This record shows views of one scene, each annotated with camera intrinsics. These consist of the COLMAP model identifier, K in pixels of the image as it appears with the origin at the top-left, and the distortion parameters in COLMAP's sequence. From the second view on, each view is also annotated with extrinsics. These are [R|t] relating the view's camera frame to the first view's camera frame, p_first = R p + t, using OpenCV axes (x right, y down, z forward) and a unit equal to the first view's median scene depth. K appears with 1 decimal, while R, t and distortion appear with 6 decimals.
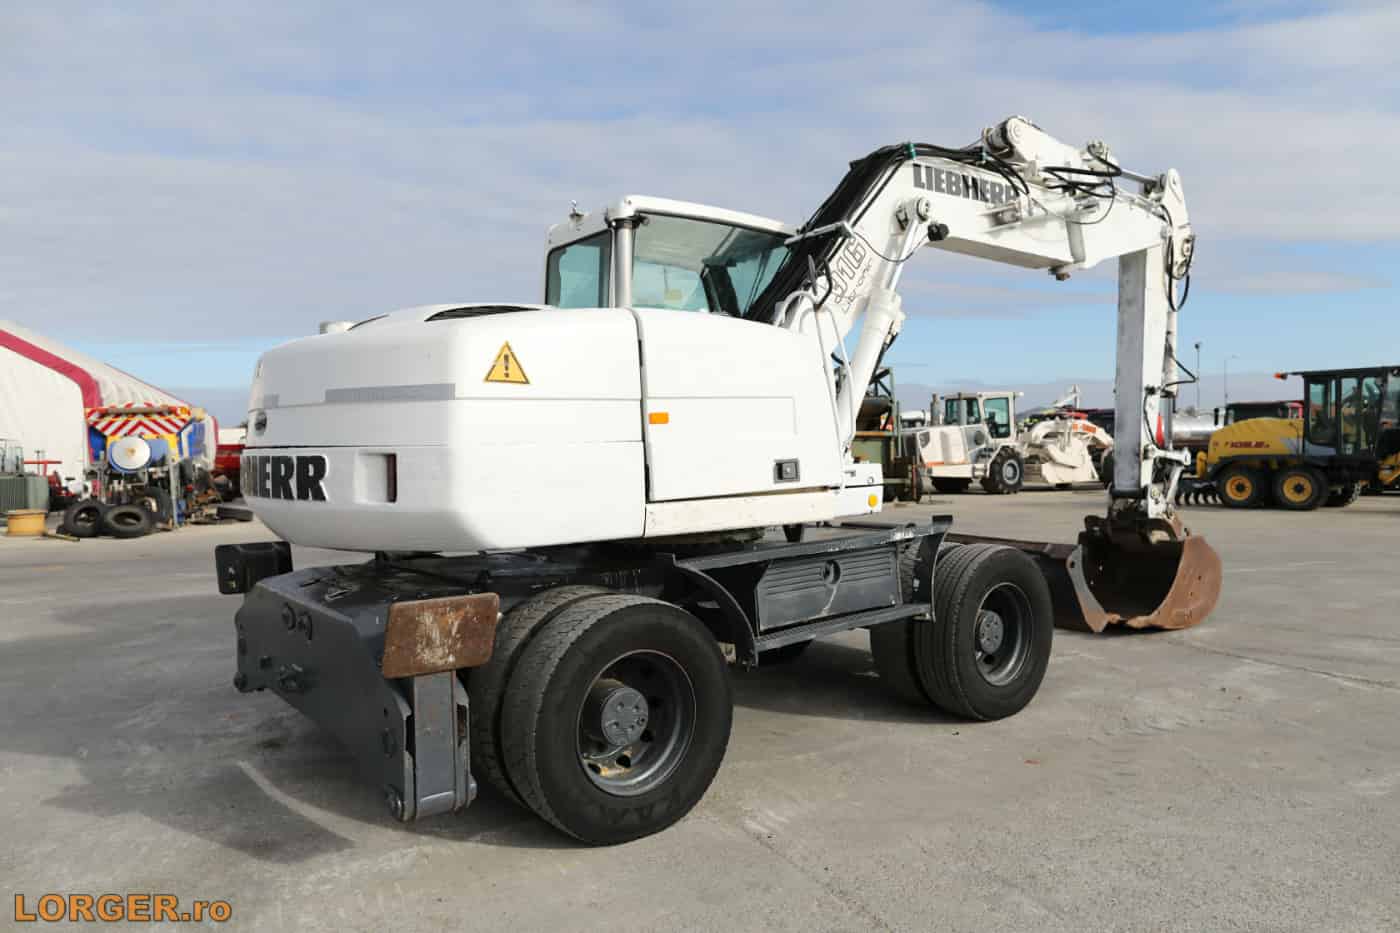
lens RADIAL K [[959.7, 0, 700.0], [0, 959.7, 466.5], [0, 0, 1]] dist [-0.063854, 0.065546]
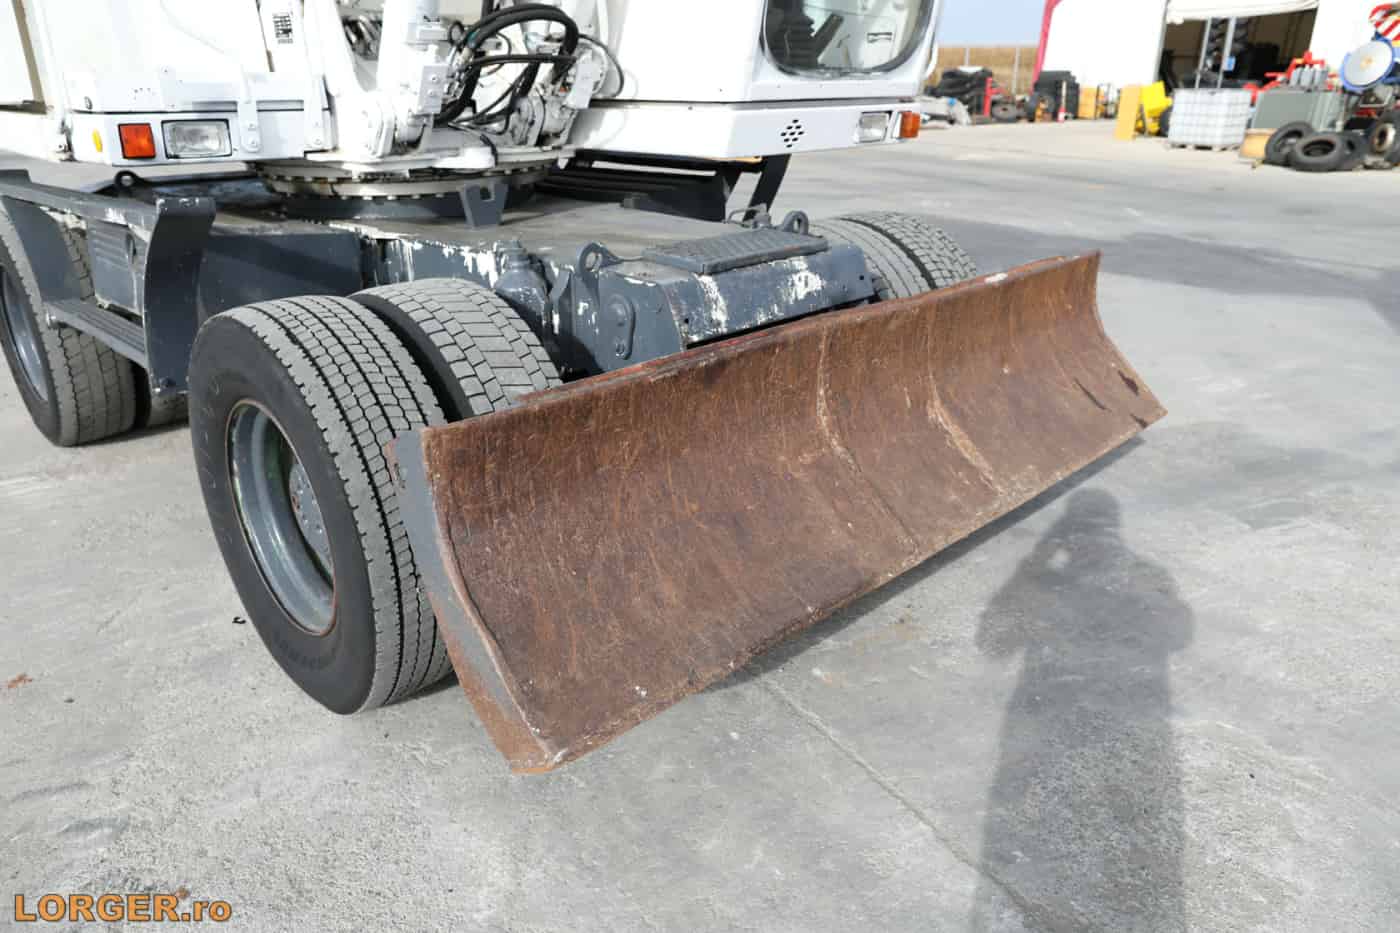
lens RADIAL K [[959.7, 0, 700.0], [0, 959.7, 466.5], [0, 0, 1]] dist [-0.063854, 0.065546]
pose [[0.120975, 0.397005, -0.909809, 0.196567], [-0.025730, 0.917487, 0.396934, -0.004315], [0.992322, -0.024610, 0.121208, 0.313153]]
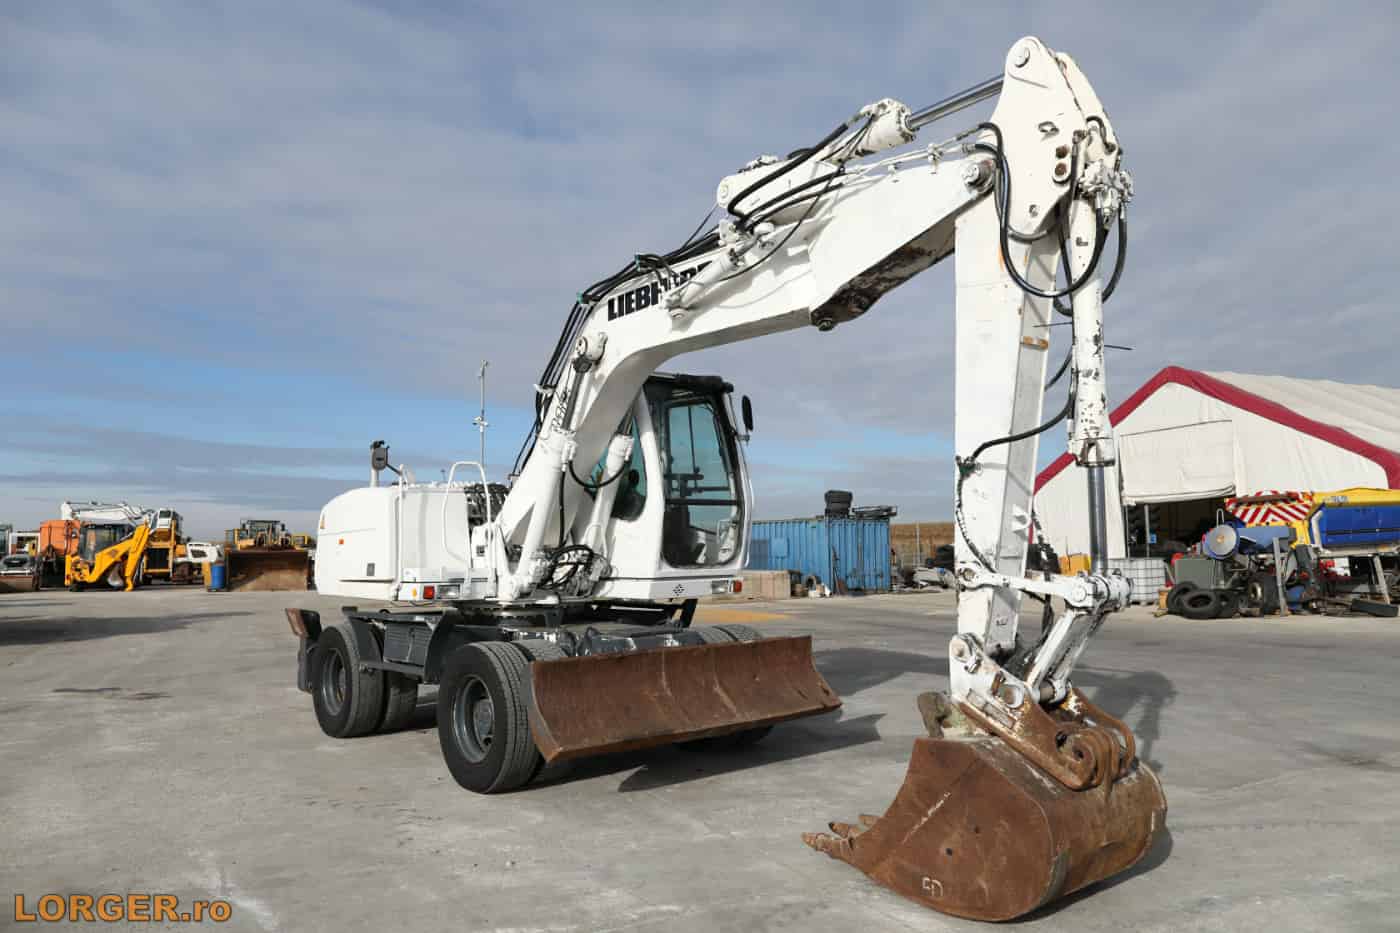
lens RADIAL K [[959.7, 0, 700.0], [0, 959.7, 466.5], [0, 0, 1]] dist [-0.063854, 0.065546]
pose [[0.055042, -0.066362, -0.996276, 0.423443], [-0.013210, 0.997653, -0.067184, -0.016611], [0.998397, 0.016859, 0.054036, 0.334947]]
